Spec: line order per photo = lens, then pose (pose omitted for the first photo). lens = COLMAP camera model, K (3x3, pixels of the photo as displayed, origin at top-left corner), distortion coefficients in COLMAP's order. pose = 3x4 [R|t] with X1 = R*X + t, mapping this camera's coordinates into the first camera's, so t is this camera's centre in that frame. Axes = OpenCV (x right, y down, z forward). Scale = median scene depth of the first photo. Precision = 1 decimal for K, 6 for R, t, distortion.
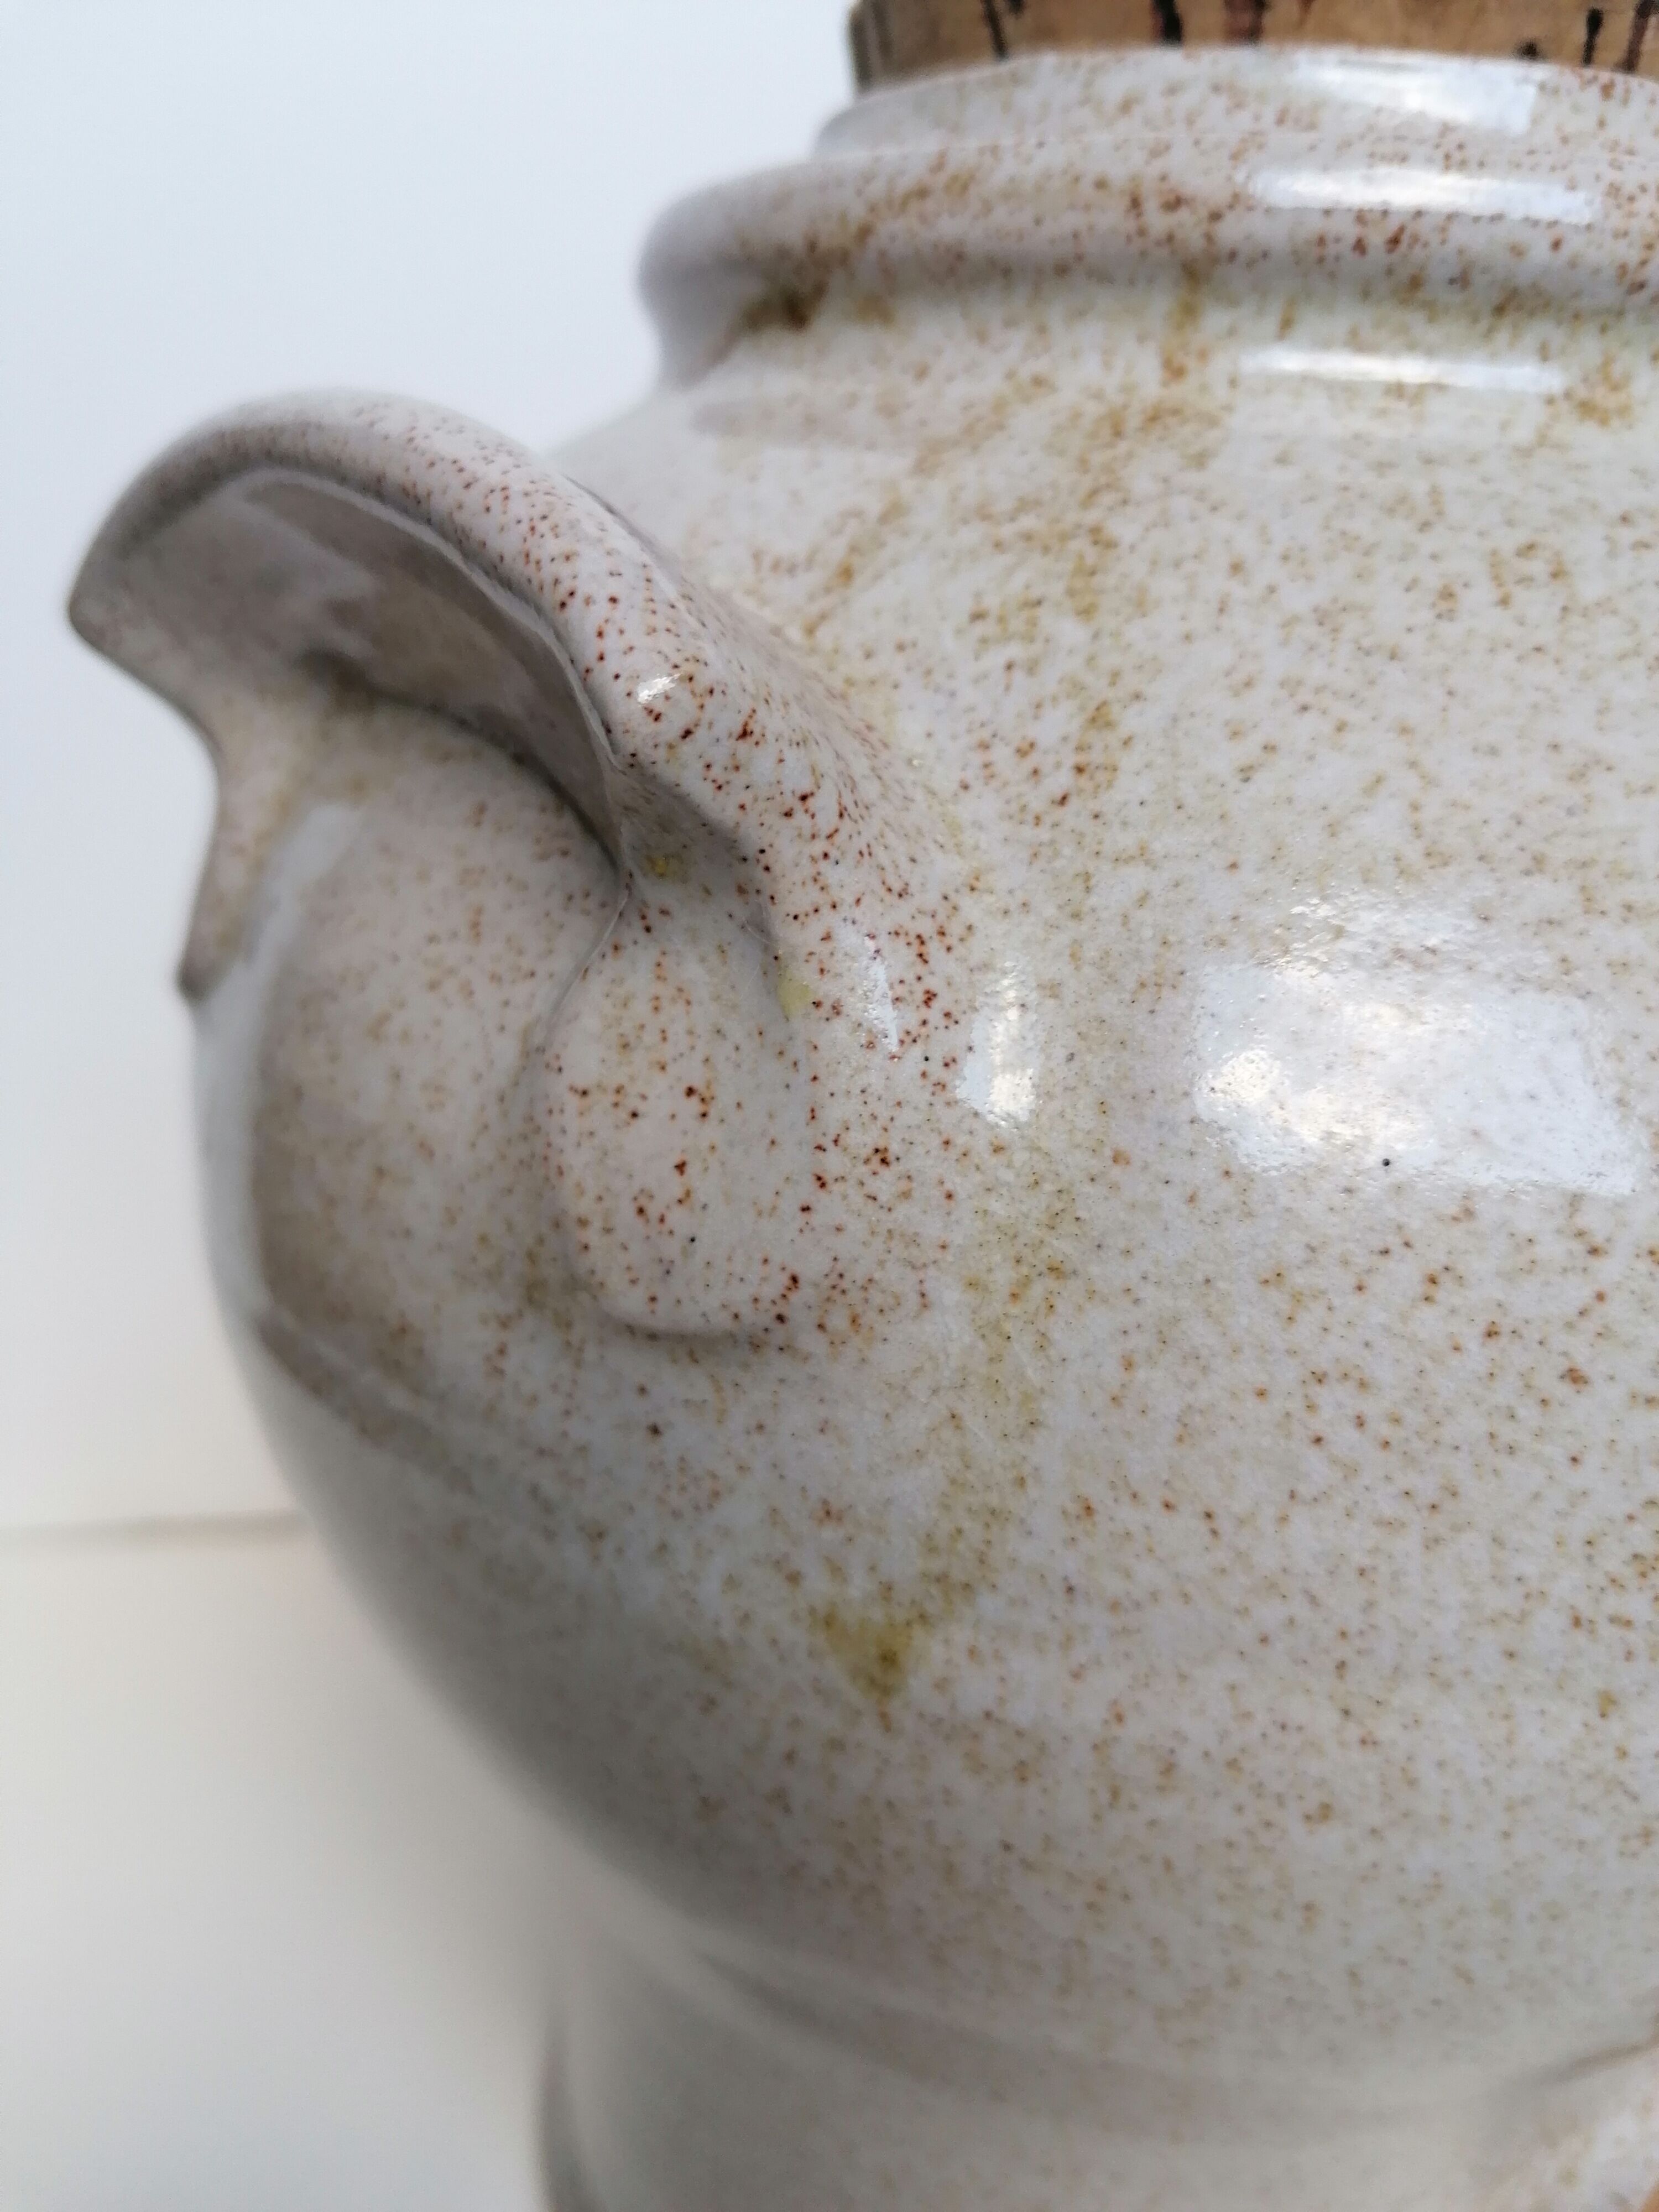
lens RADIAL K [[1787.7, 0, 829.5], [0, 1787.7, 1106.0], [0, 0, 1]] dist [0.046004, -0.153200]
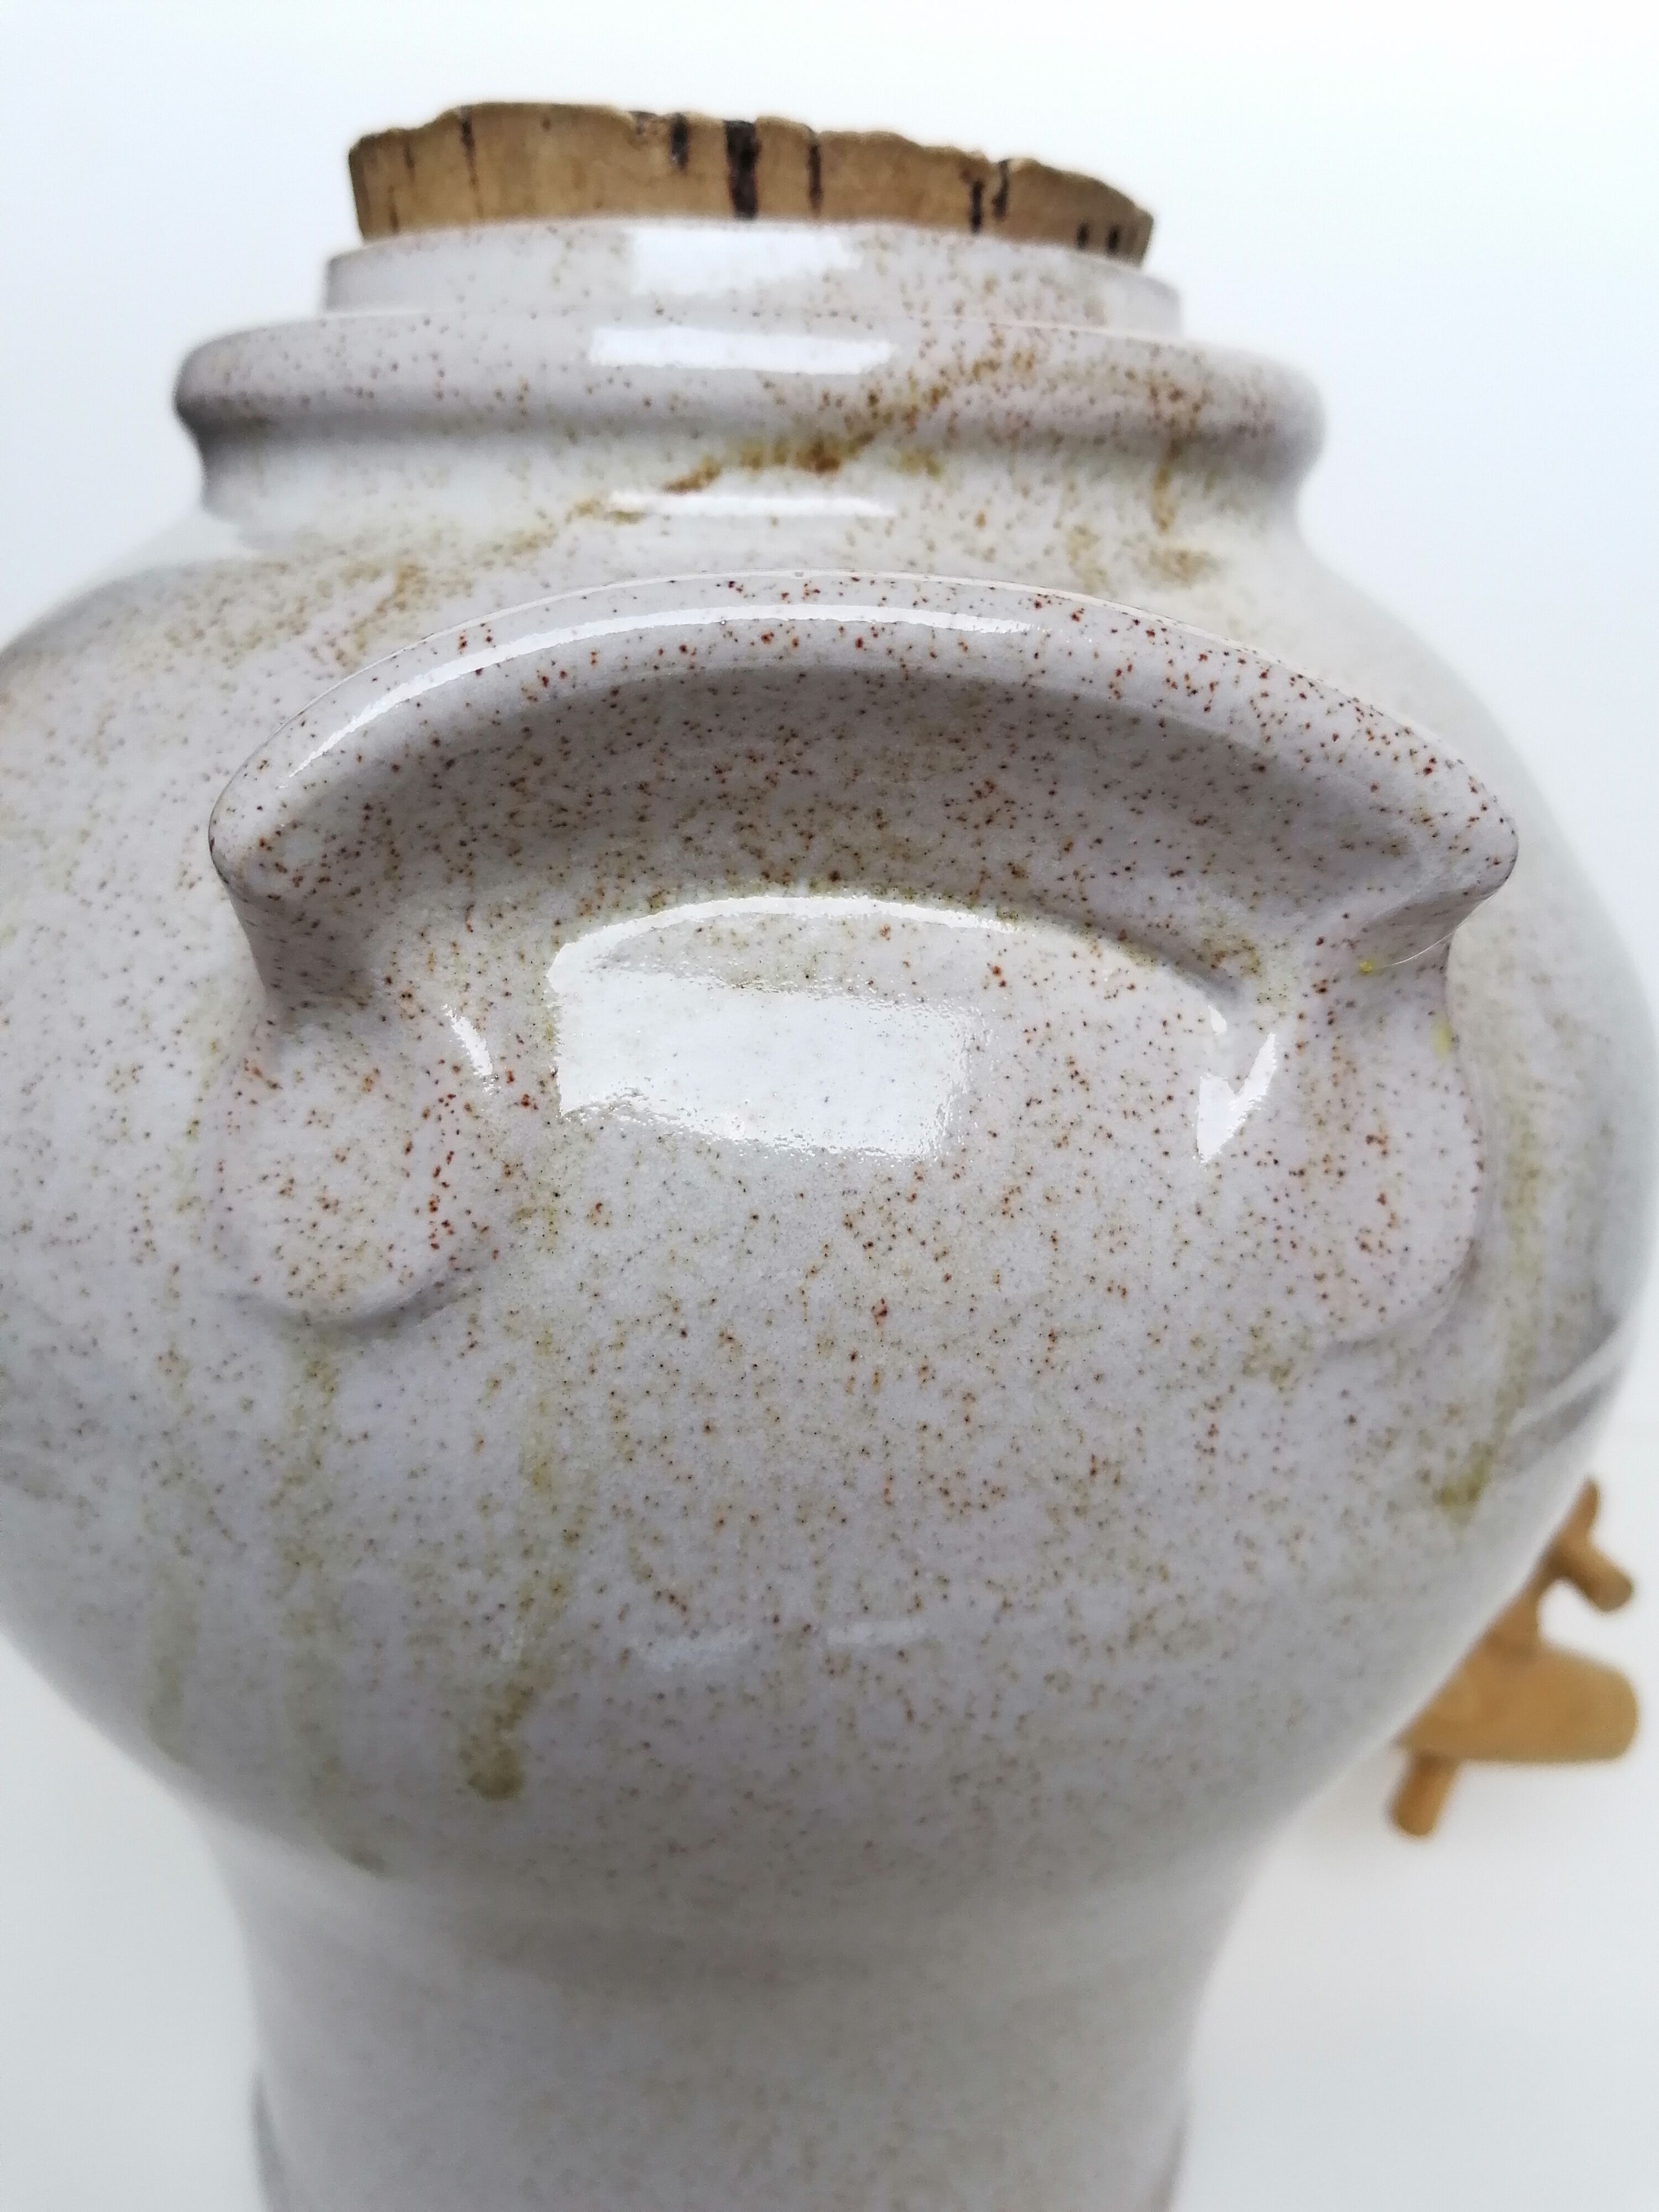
lens RADIAL K [[1749.3, 0, 829.5], [0, 1749.3, 1106.0], [0, 0, 1]] dist [0.070663, -0.173576]
pose [[0.546882, -0.284822, 0.787272, -1.199947], [0.266942, 0.950593, 0.158477, -0.313710], [-0.793513, 0.123488, 0.595893, 0.554329]]
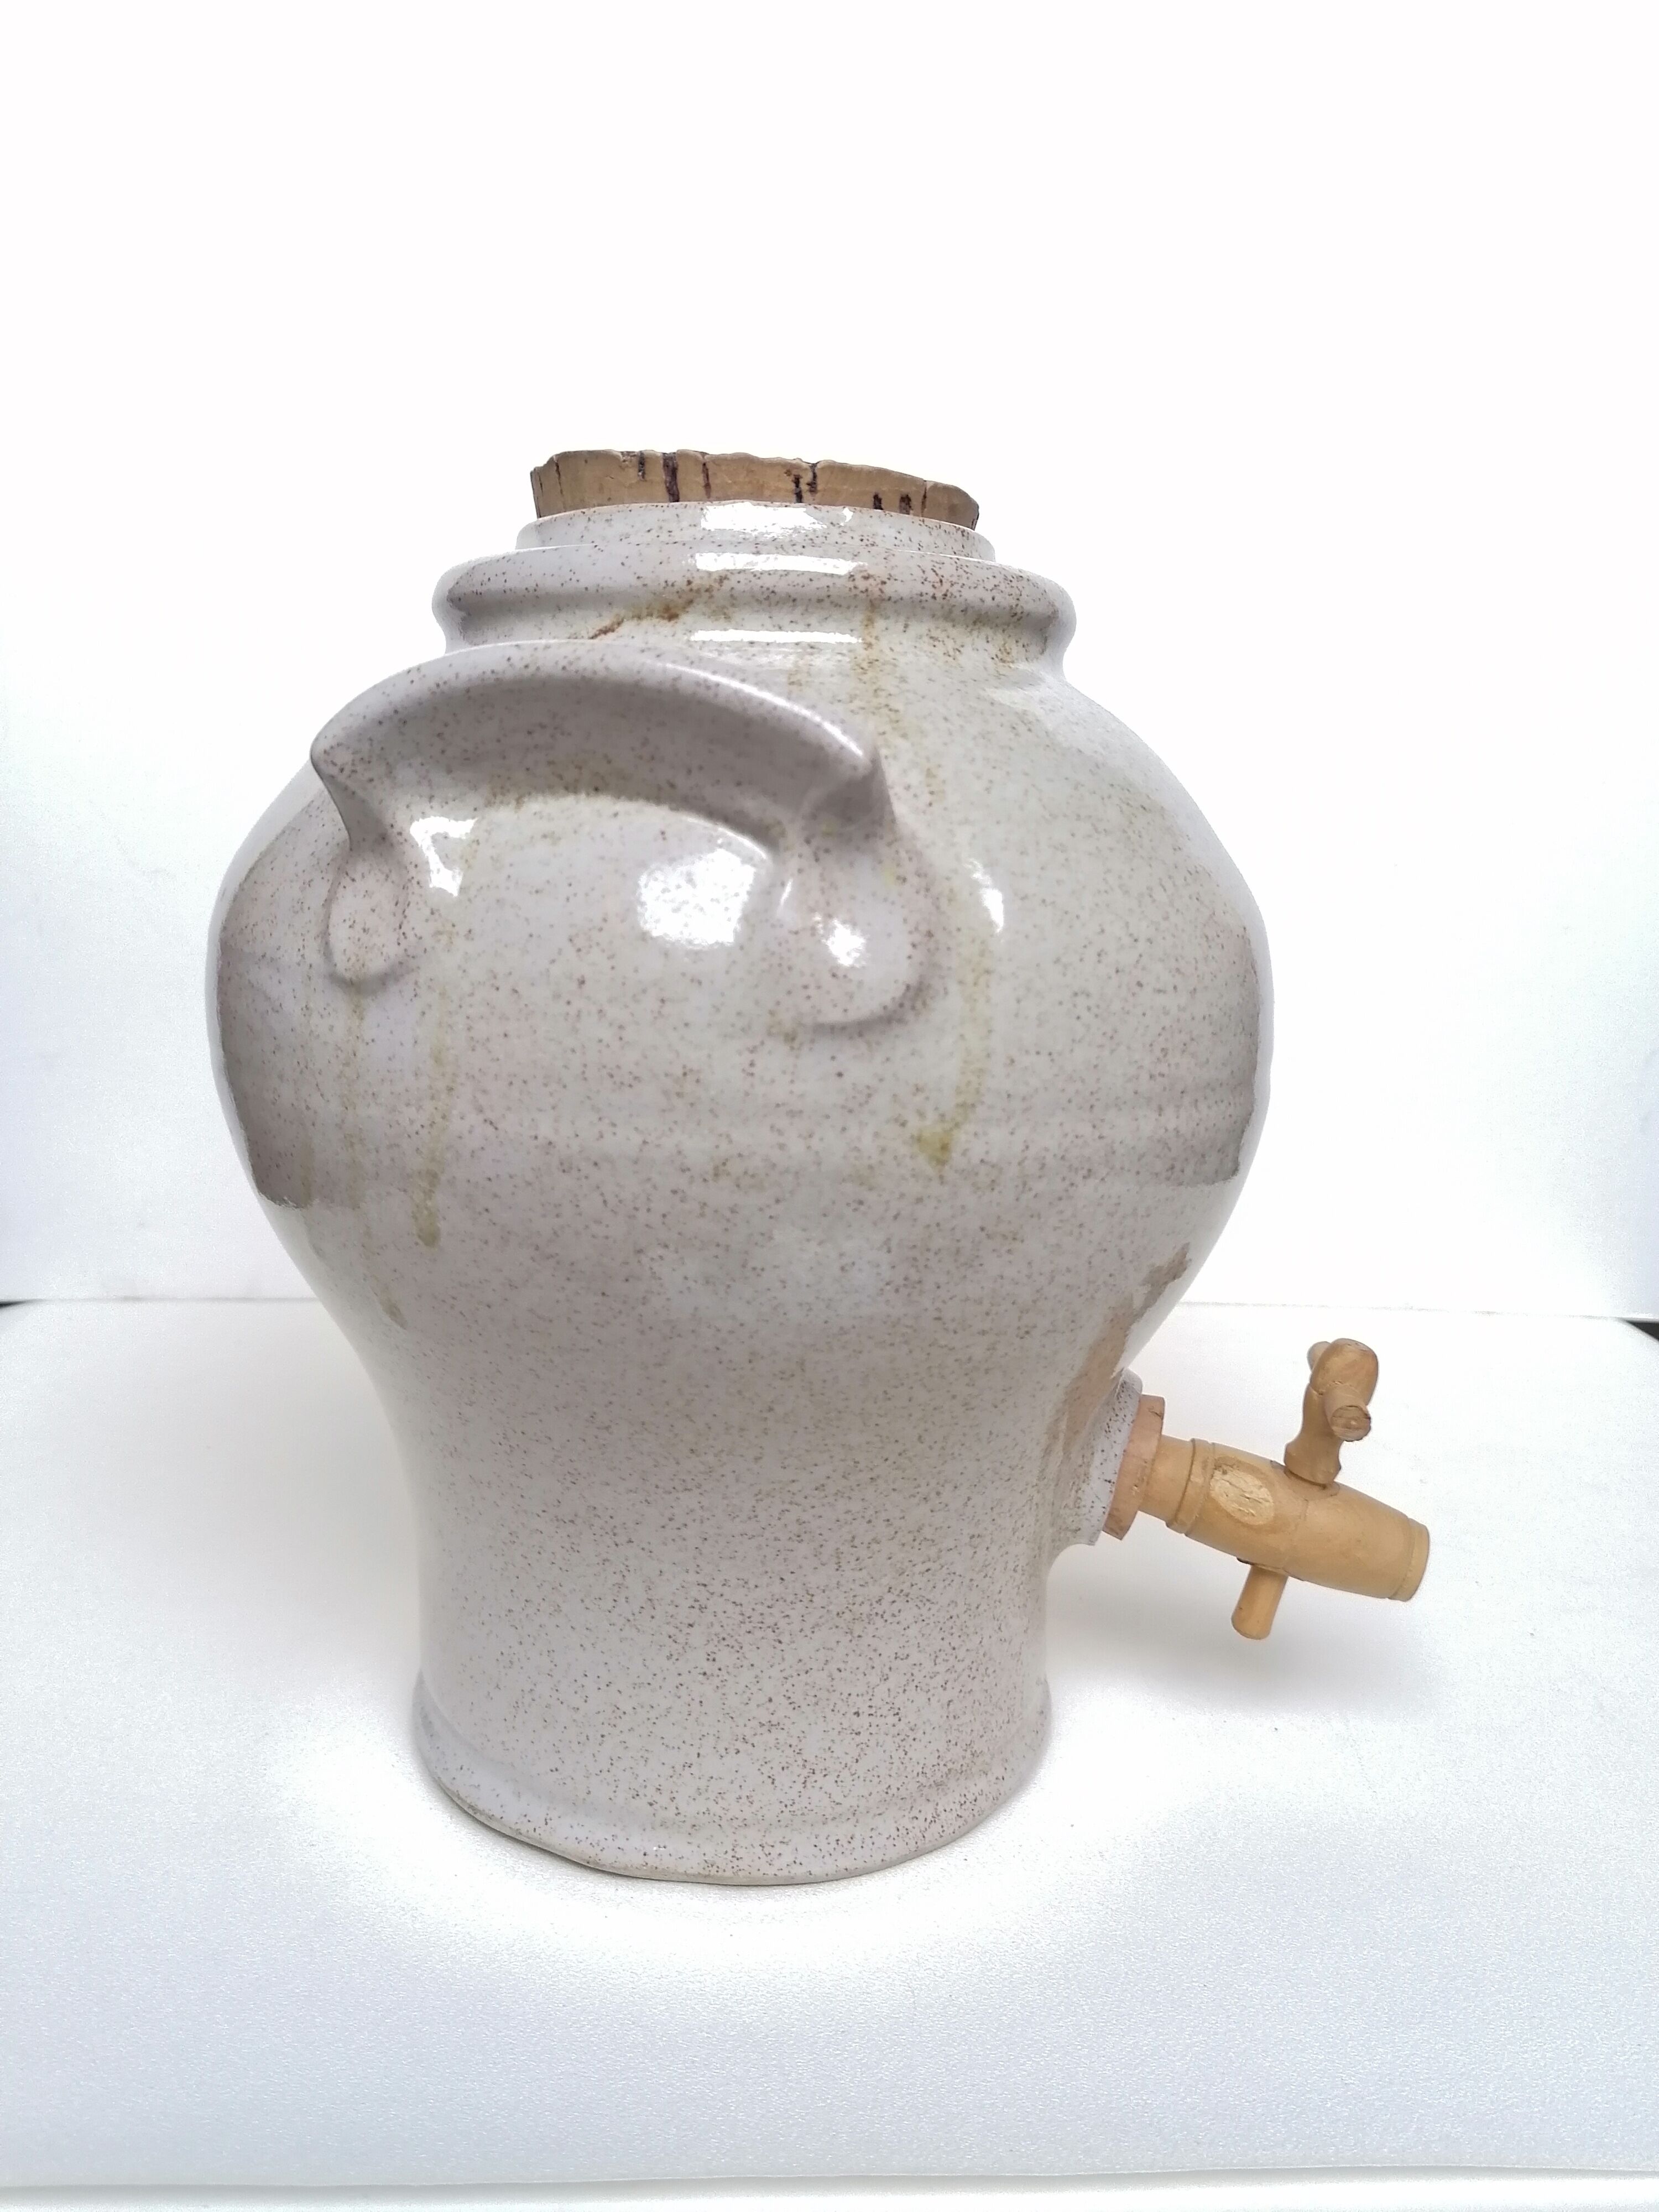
lens RADIAL K [[1682.4, 0, 829.5], [0, 1682.4, 1106.0], [0, 0, 1]] dist [0.090823, 0.000340]
pose [[0.787068, -0.134956, 0.601922, -1.469361], [0.213181, 0.975162, -0.060114, 0.358302], [-0.578859, 0.175633, 0.796289, -0.752058]]
